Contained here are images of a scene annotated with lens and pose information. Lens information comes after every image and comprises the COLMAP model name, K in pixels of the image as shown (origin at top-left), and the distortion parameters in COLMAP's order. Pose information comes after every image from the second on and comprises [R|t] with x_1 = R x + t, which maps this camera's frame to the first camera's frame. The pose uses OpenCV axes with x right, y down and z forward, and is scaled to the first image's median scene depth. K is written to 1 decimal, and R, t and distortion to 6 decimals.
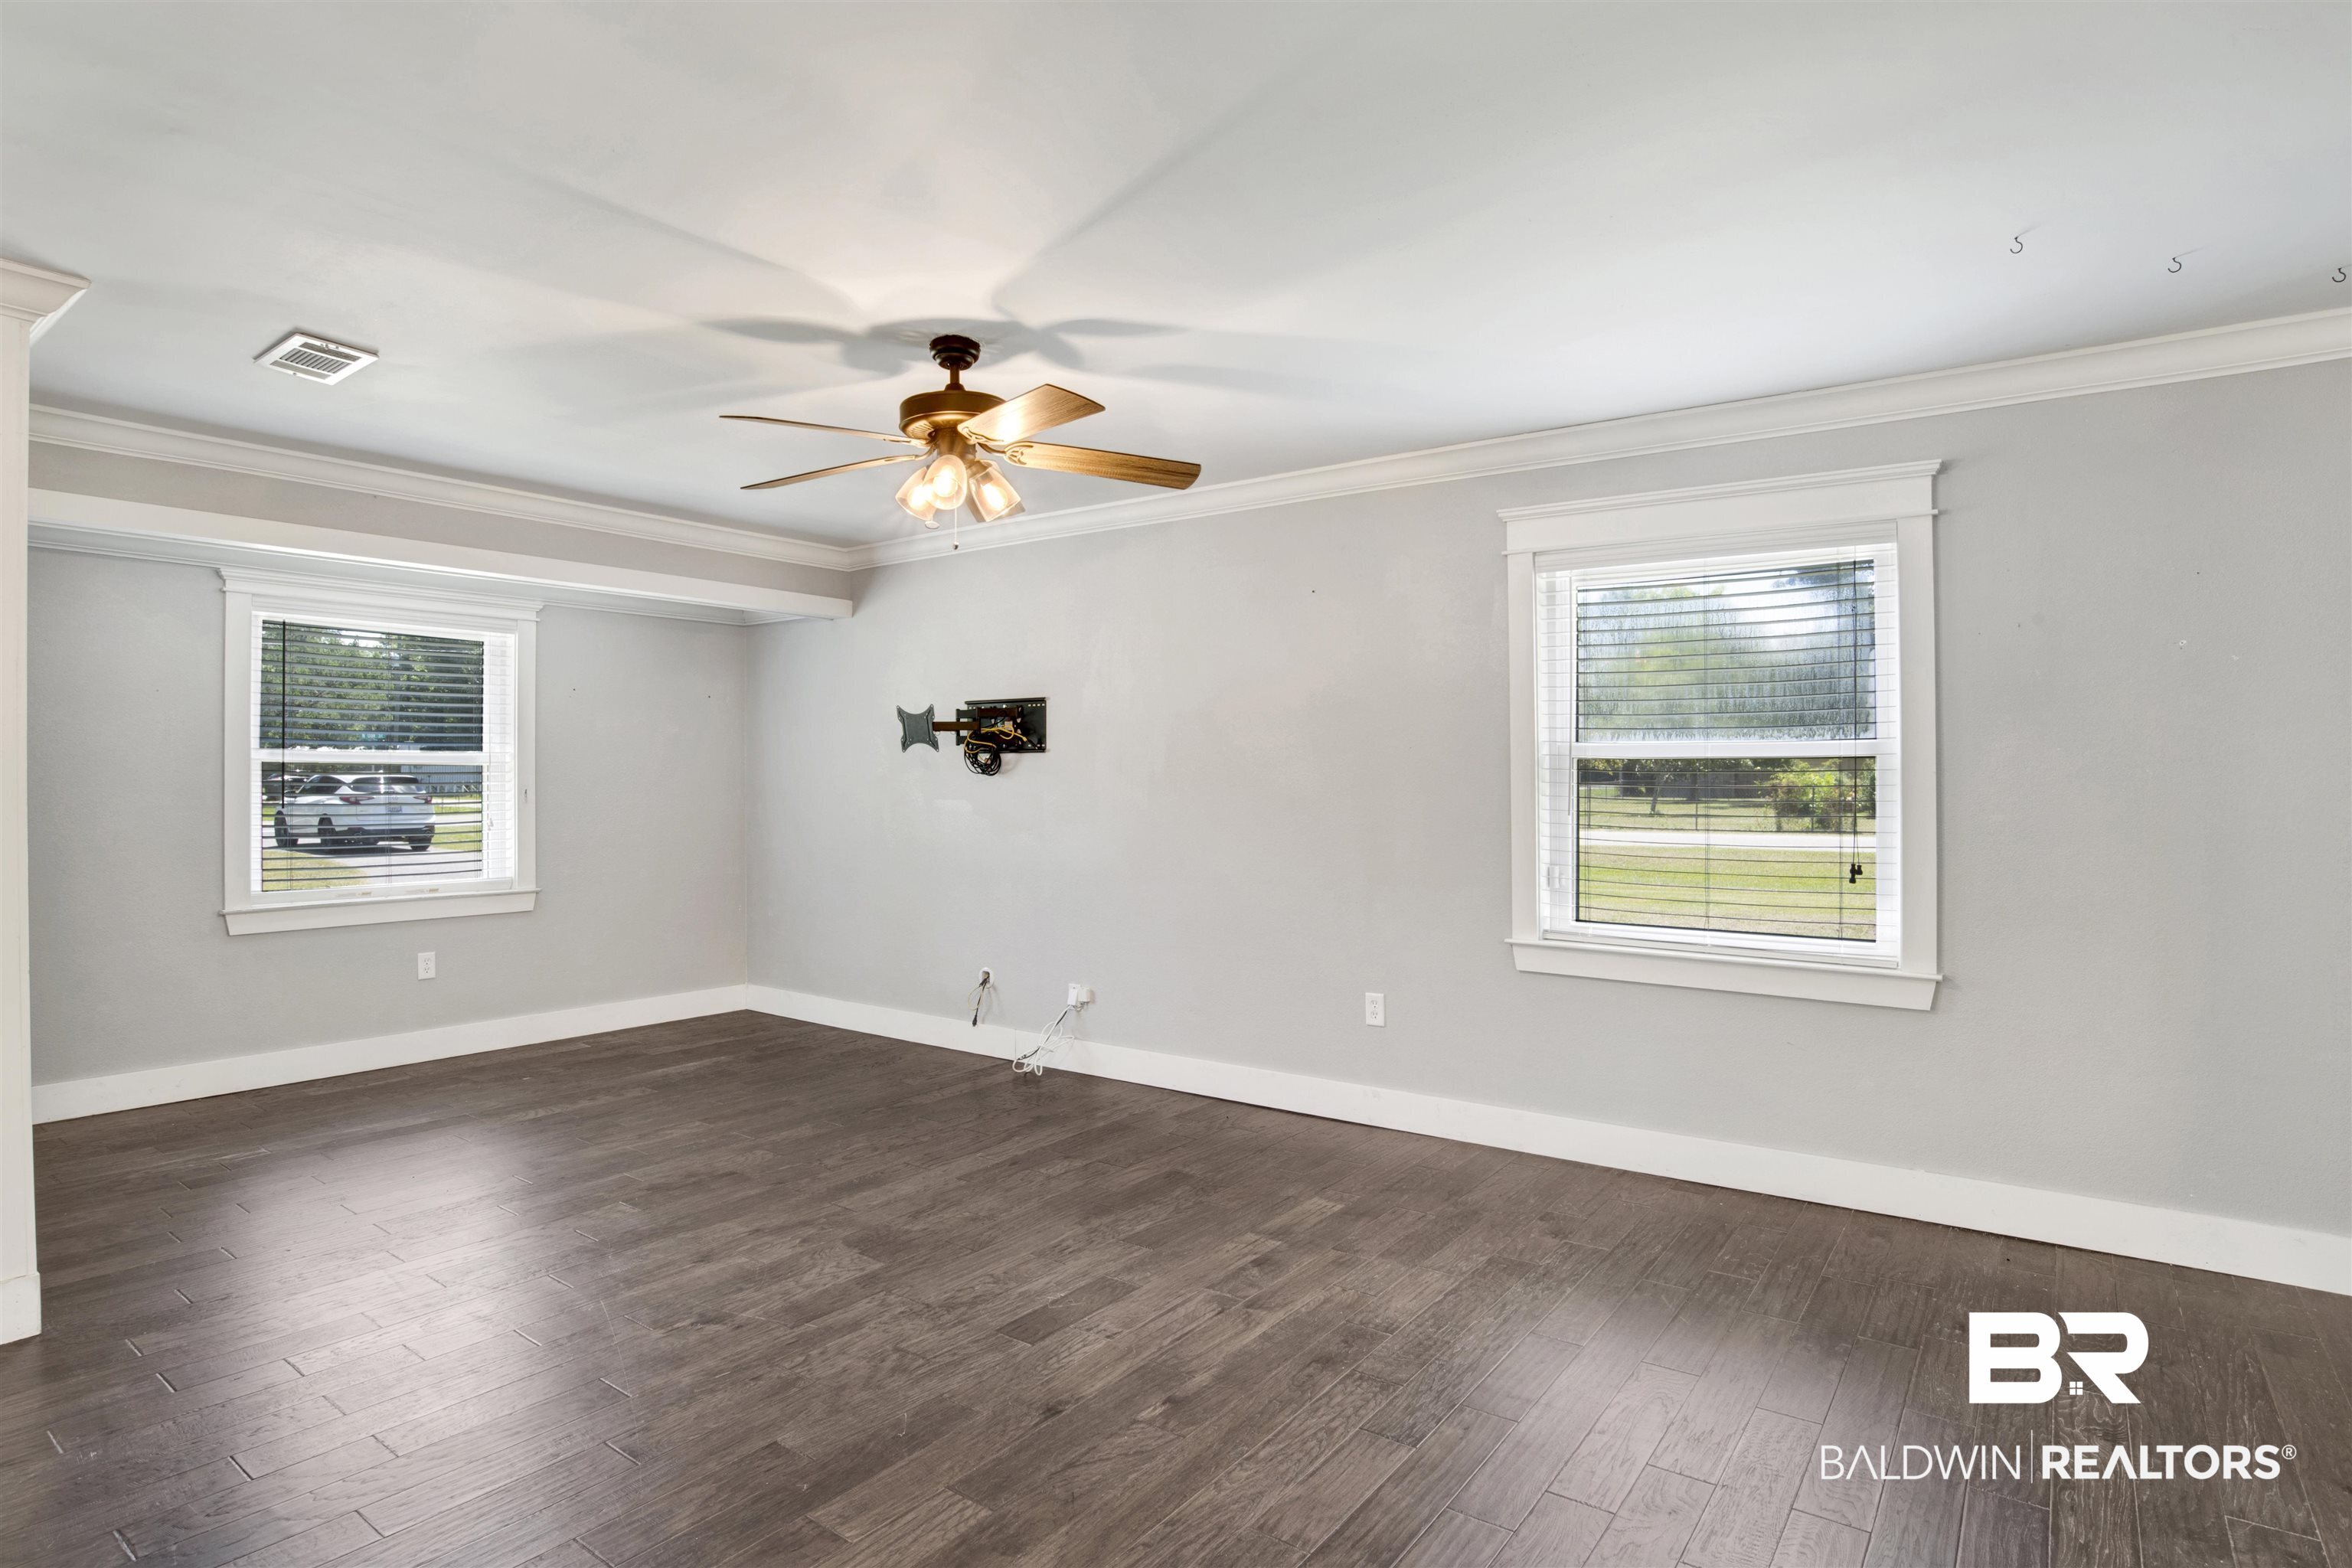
lens RADIAL K [[1258.4, 0, 1195.2], [0, 1258.4, 781.6], [0, 0, 1]] dist [-0.084123, 0.030294]
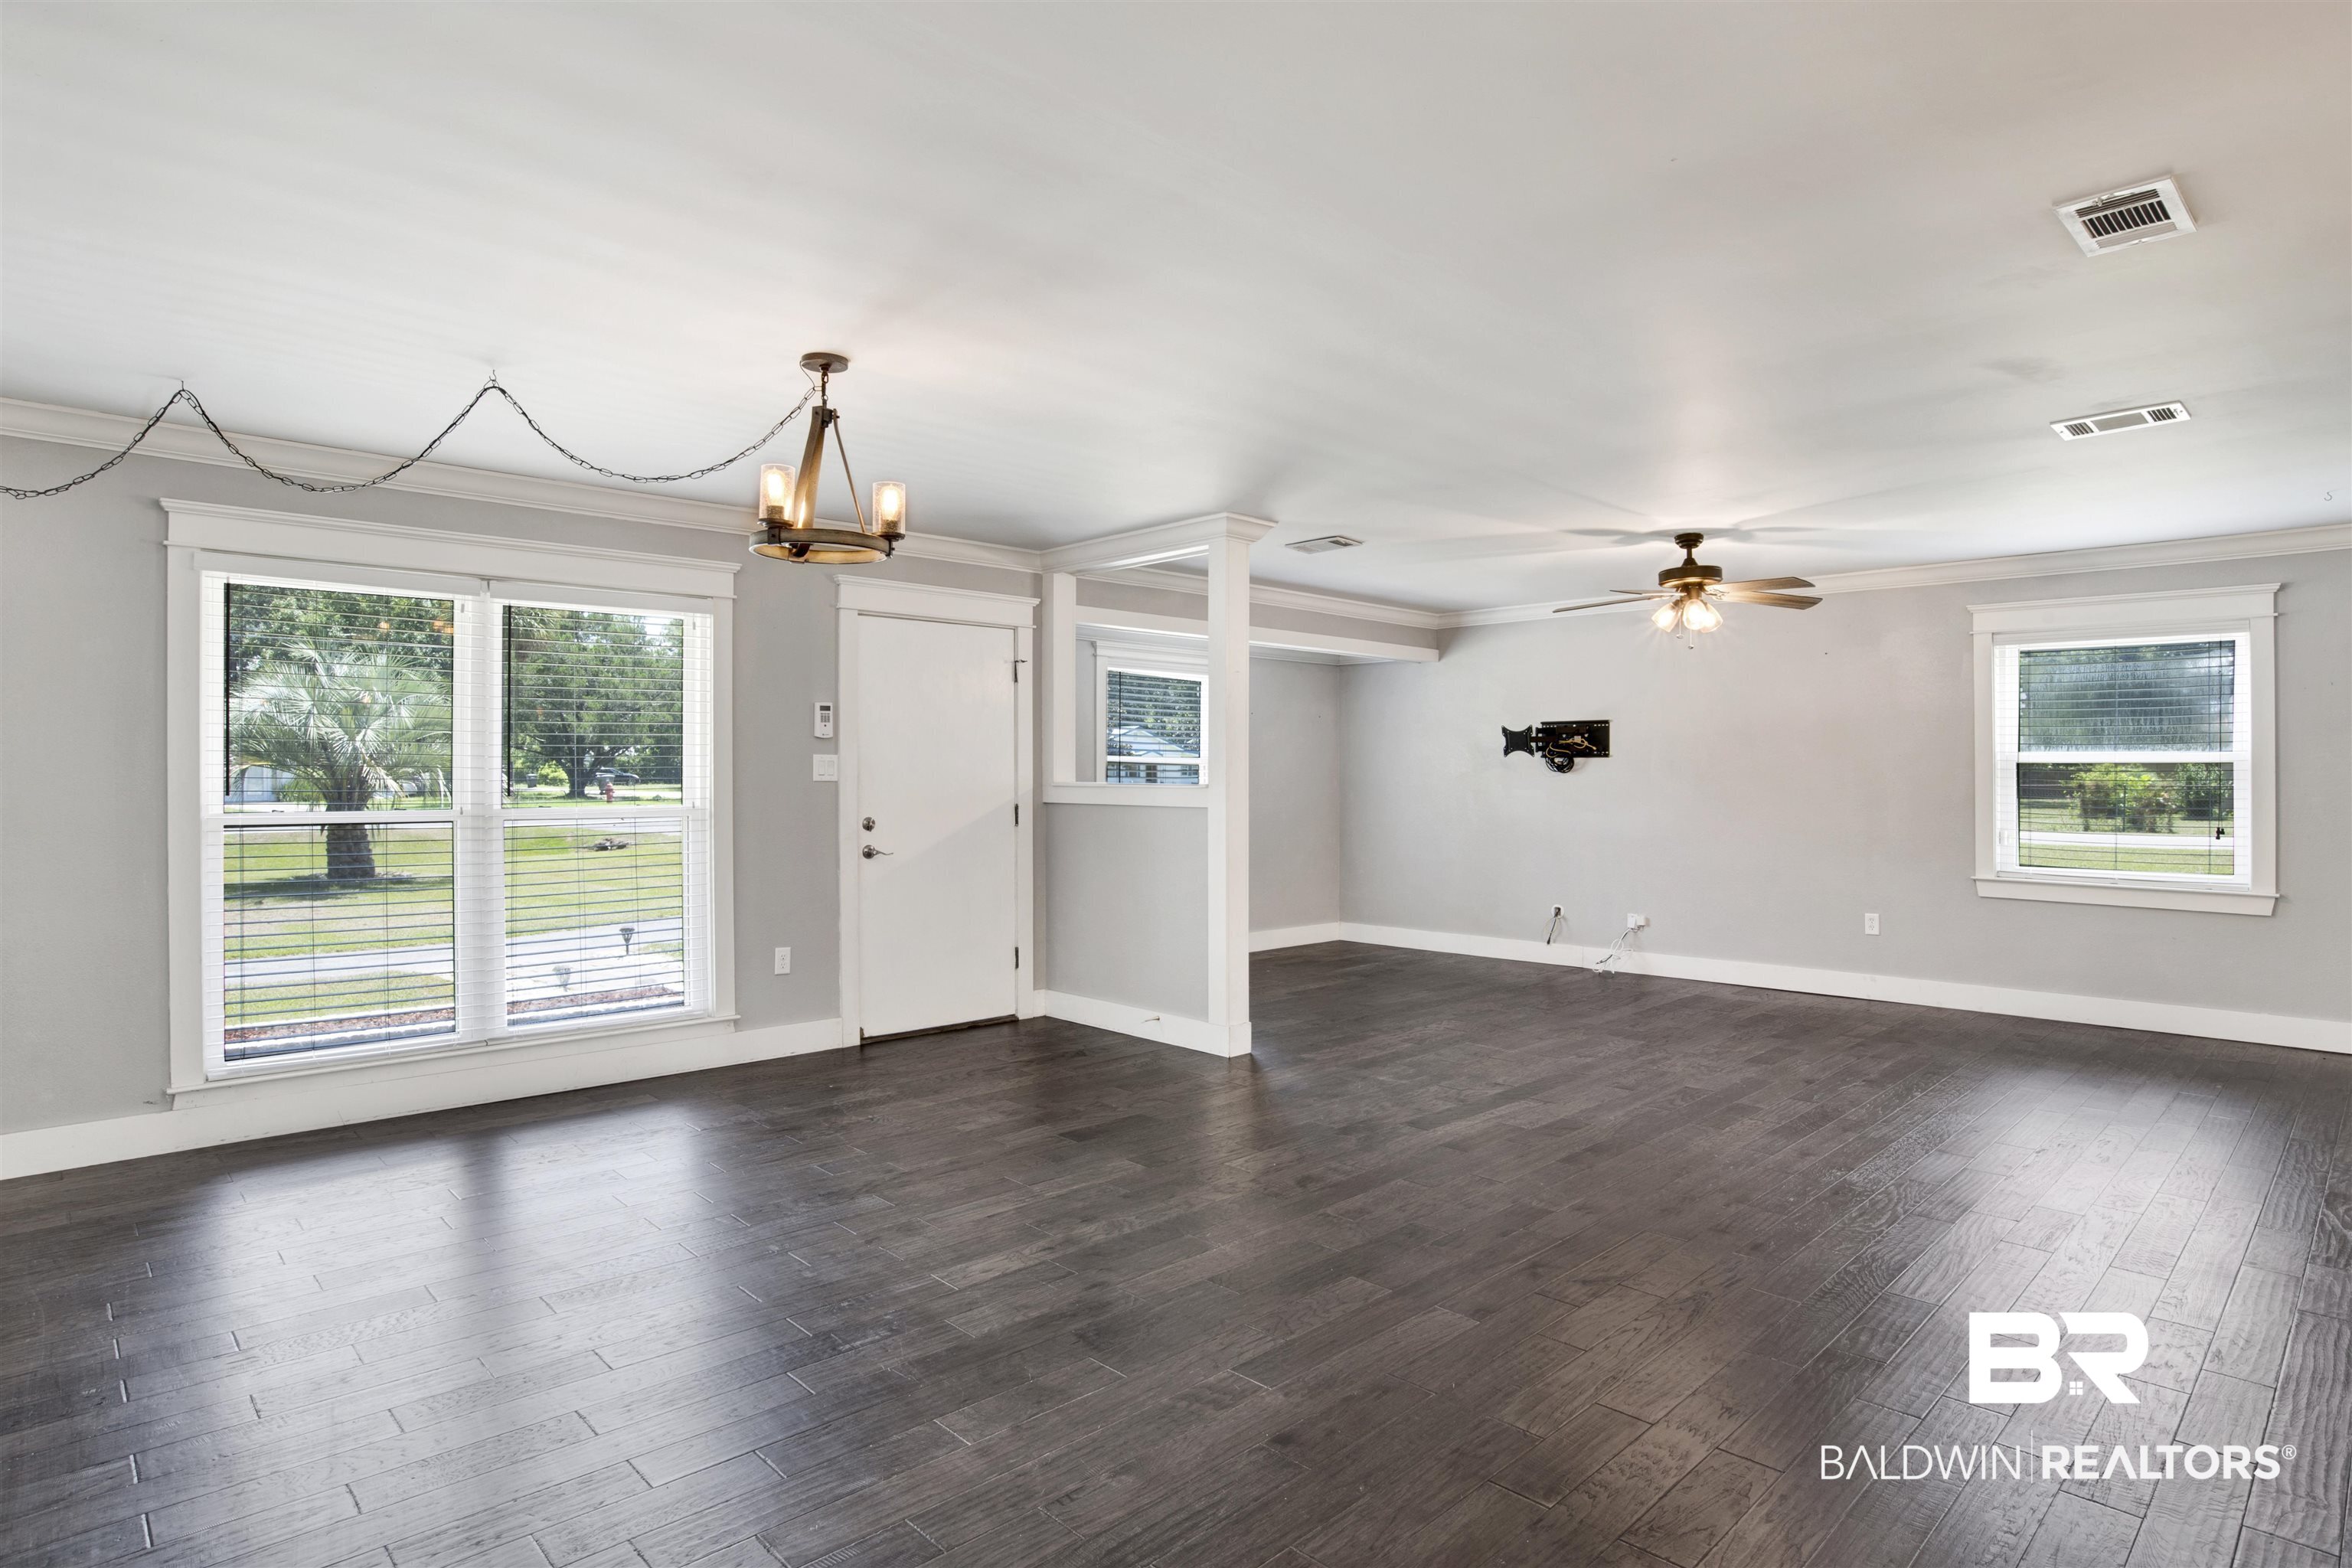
lens RADIAL K [[1258.4, 0, 1195.2], [0, 1258.4, 781.6], [0, 0, 1]] dist [-0.084123, 0.030294]
pose [[0.983483, 0.002760, -0.180979, -0.413759], [-0.002539, 0.999996, 0.001455, 0.005670], [0.180982, -0.000971, 0.983486, -0.658356]]
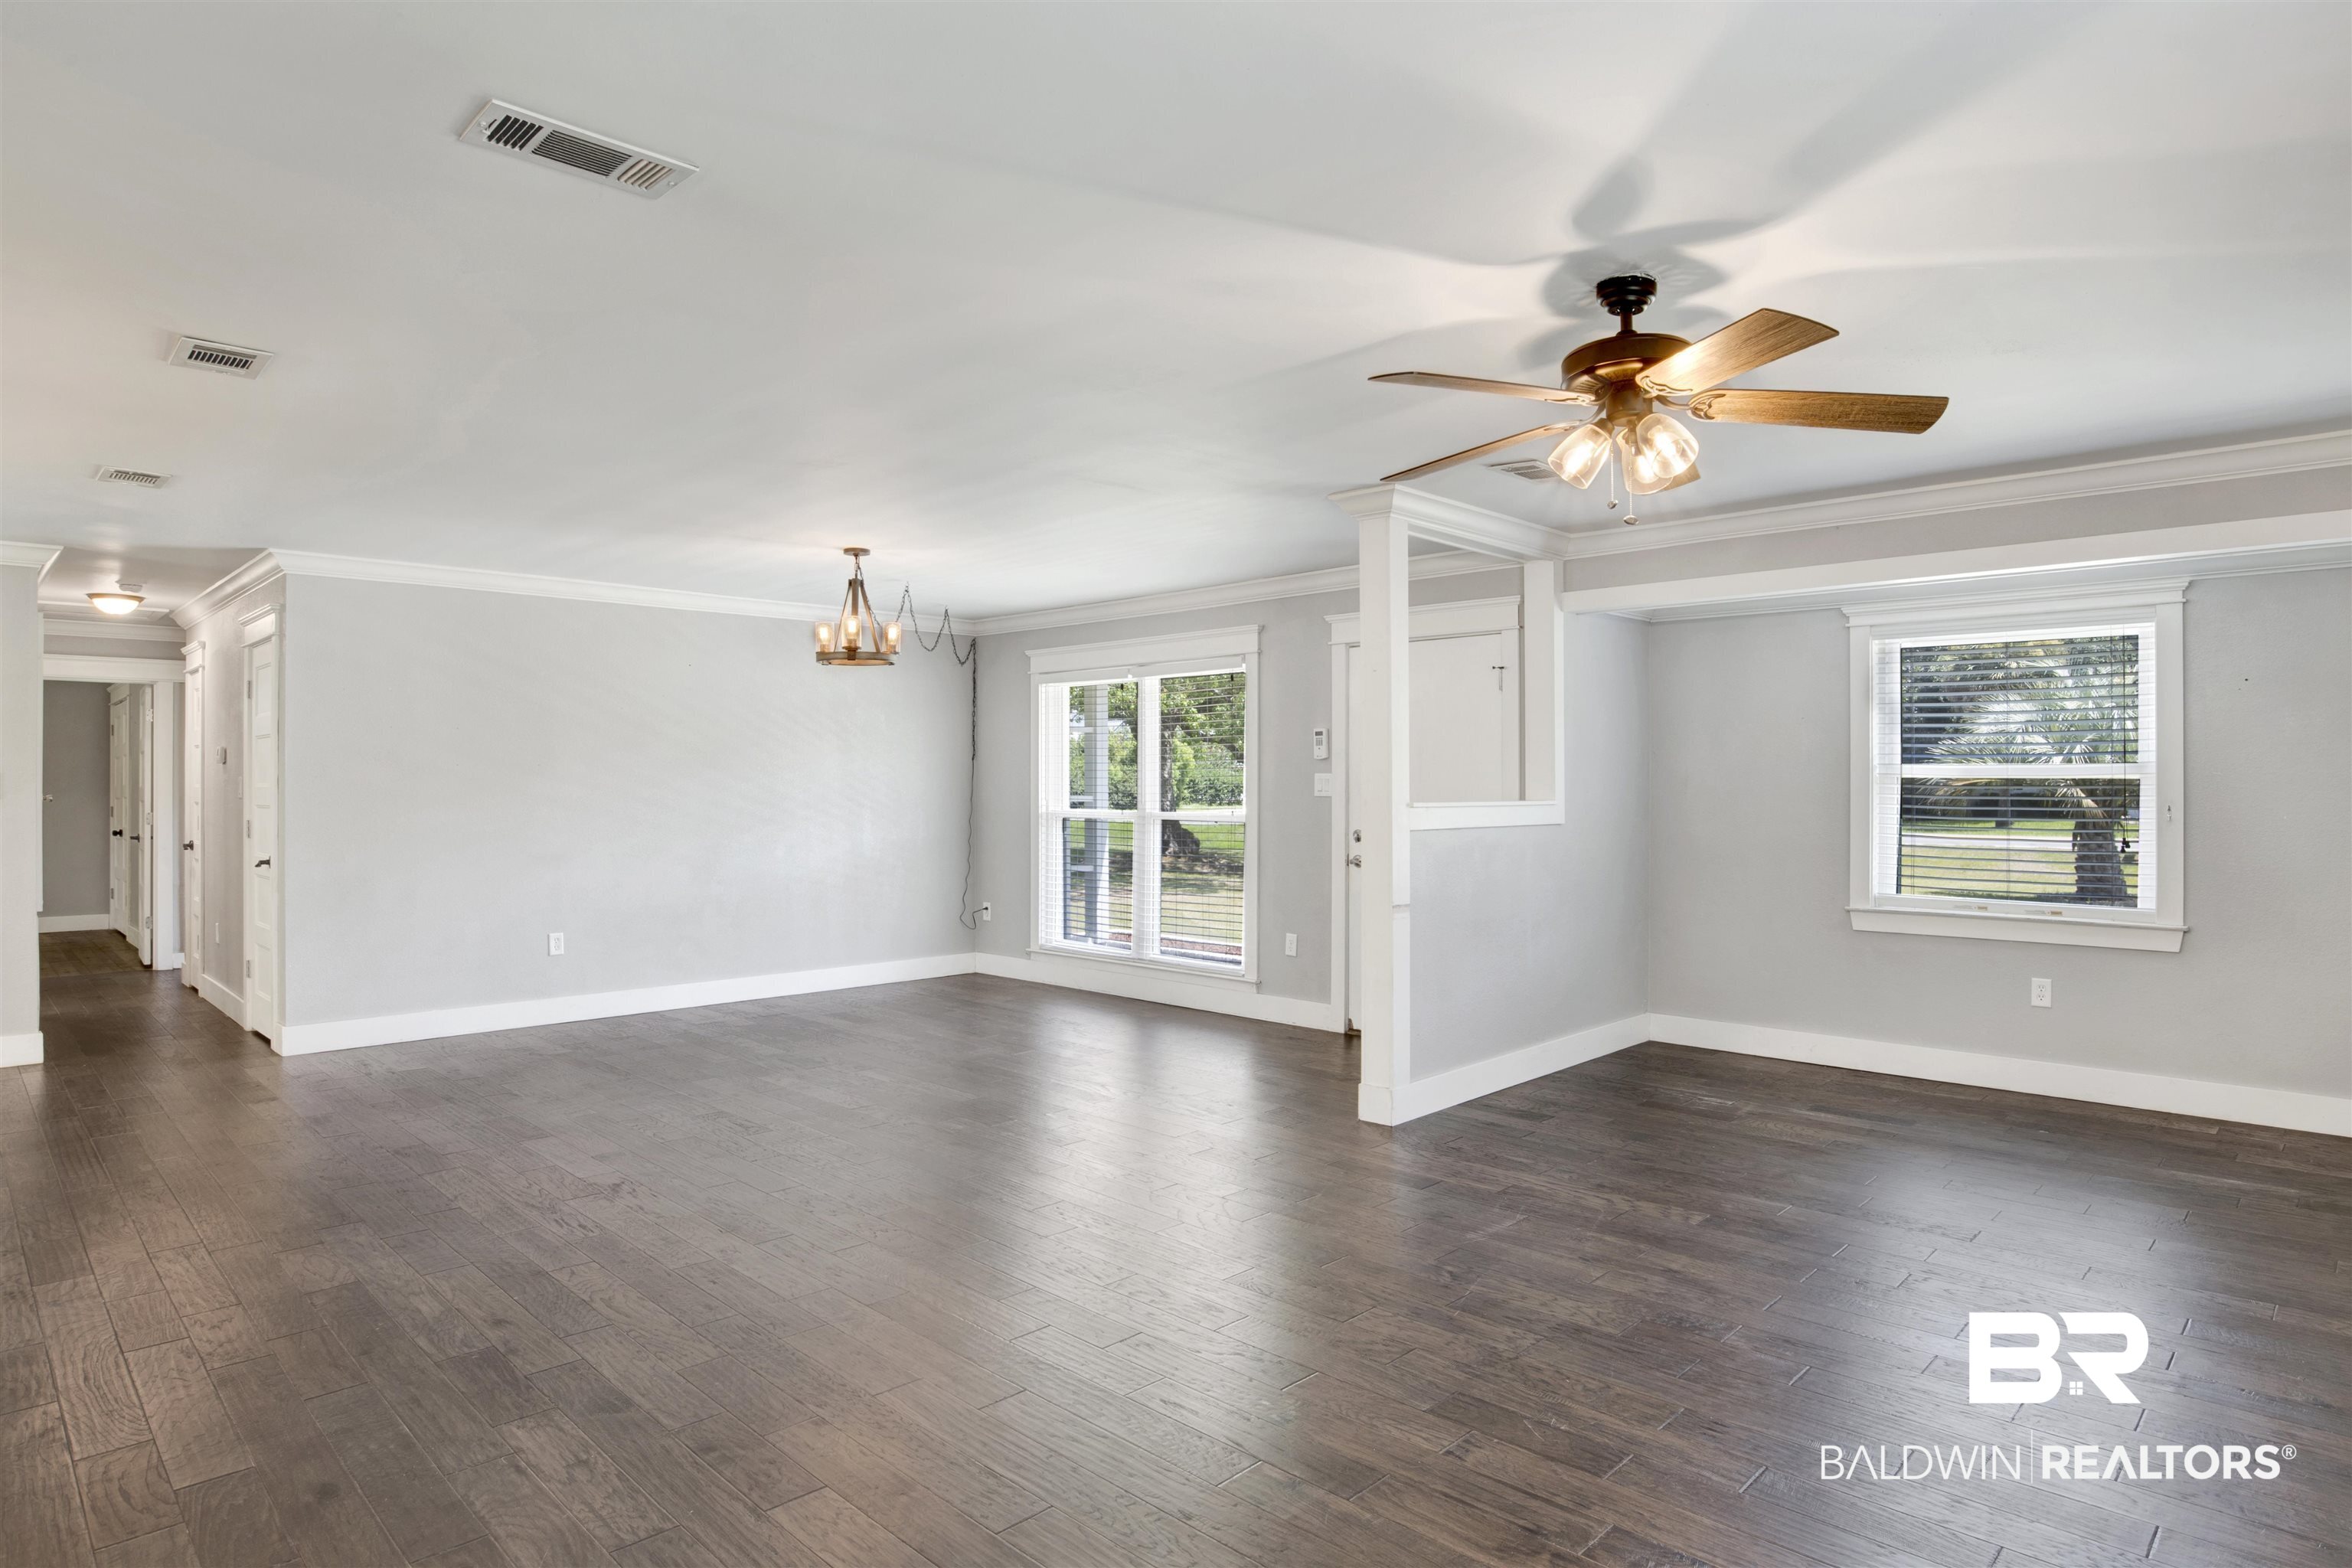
lens RADIAL K [[1255.5, 0, 1137.7], [0, 1255.5, 783.5], [0, 0, 1]] dist [-0.044603, 0.000352]
pose [[-0.158570, -0.002192, -0.987345, 0.503181], [-0.007773, 0.999969, -0.000972, -0.004165], [0.987317, 0.007521, -0.158582, 0.579768]]
